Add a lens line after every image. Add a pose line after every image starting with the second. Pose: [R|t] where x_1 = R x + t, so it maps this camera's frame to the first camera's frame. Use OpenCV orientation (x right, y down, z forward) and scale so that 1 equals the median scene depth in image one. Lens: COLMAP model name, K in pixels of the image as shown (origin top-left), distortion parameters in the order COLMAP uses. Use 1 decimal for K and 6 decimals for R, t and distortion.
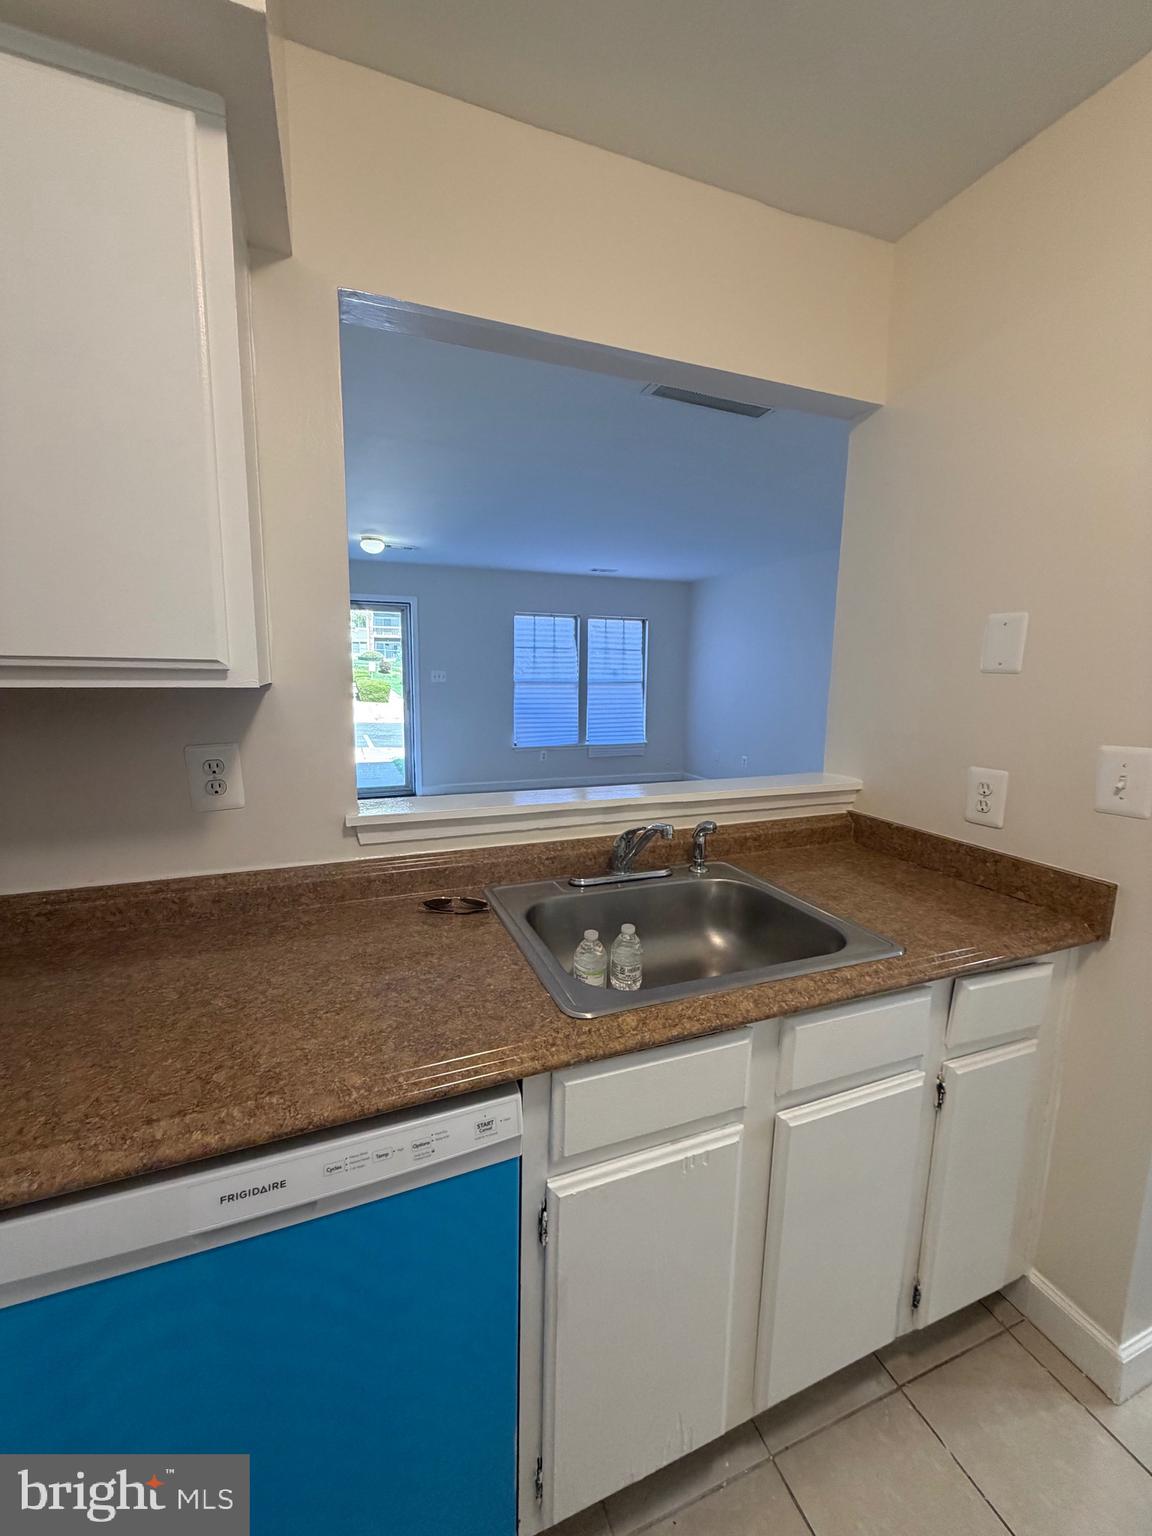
lens RADIAL K [[615.0, 0, 577.2], [0, 615.0, 764.2], [0, 0, 1]] dist [0.000663, 0.000027]
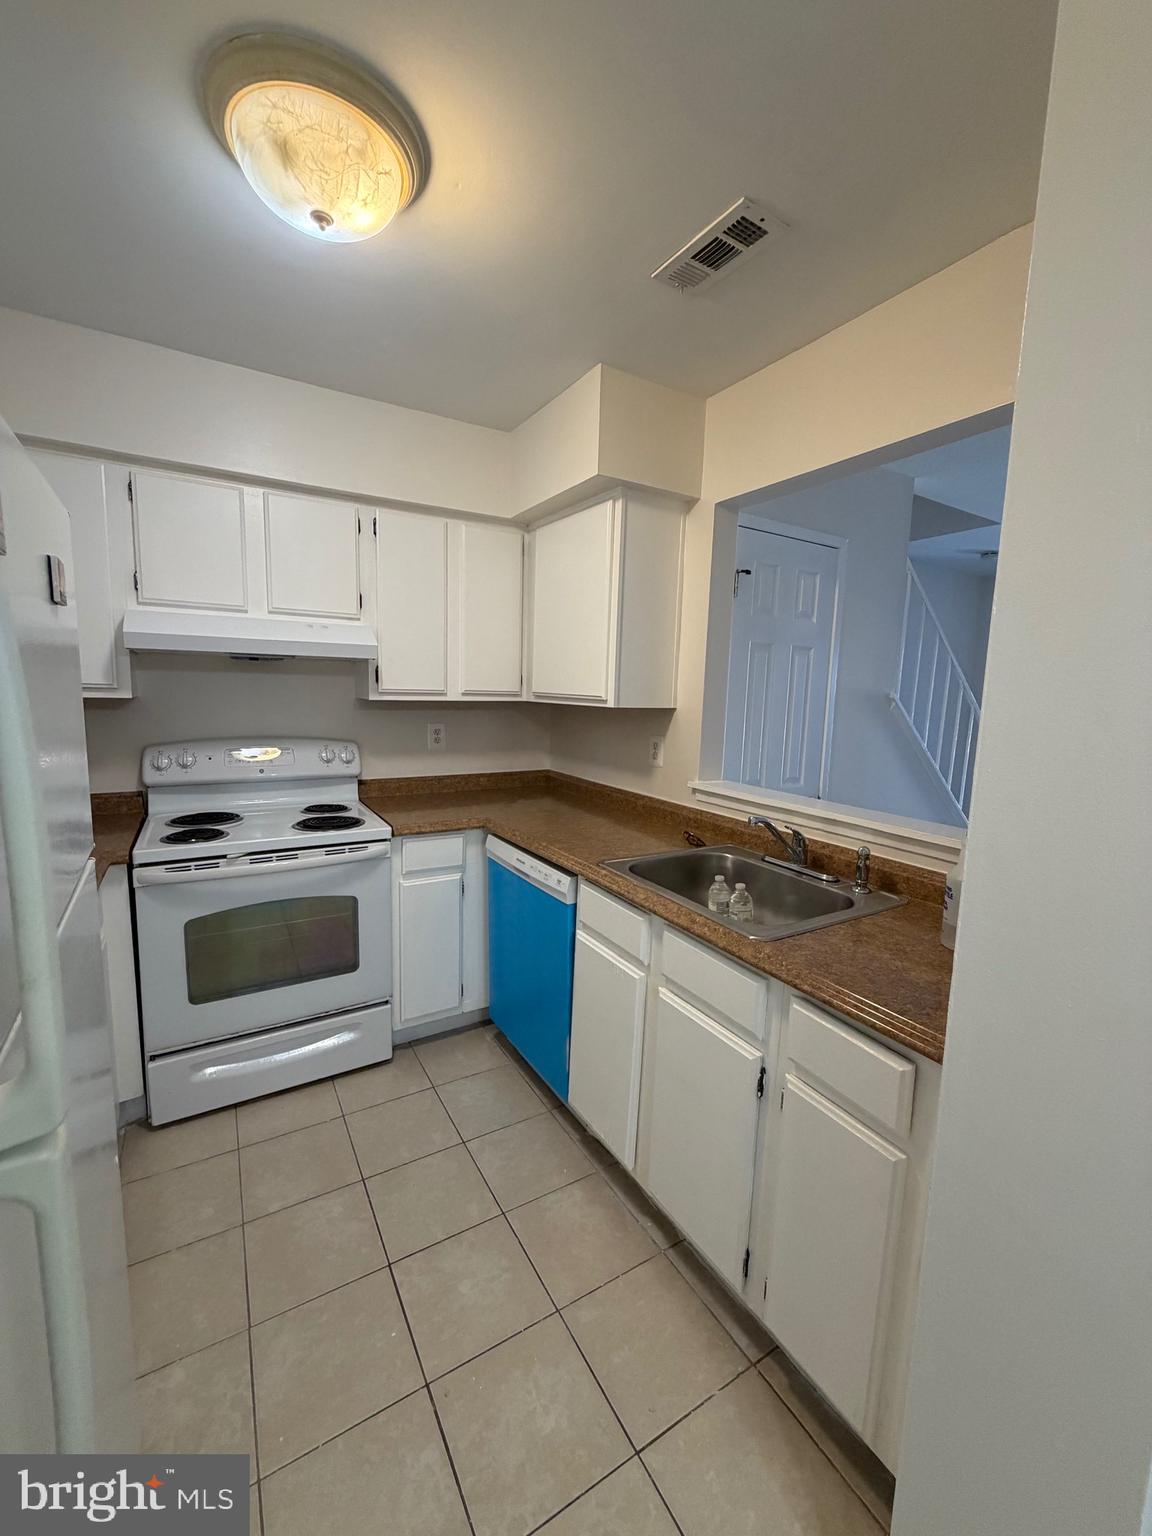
lens RADIAL K [[615.9, 0, 576.2], [0, 615.9, 762.5], [0, 0, 1]] dist [0.000422, -0.000102]
pose [[0.173044, 0.112824, -0.978431, 1.427080], [-0.174173, 0.981266, 0.082347, -0.066326], [0.969391, 0.156167, 0.189453, 0.328659]]
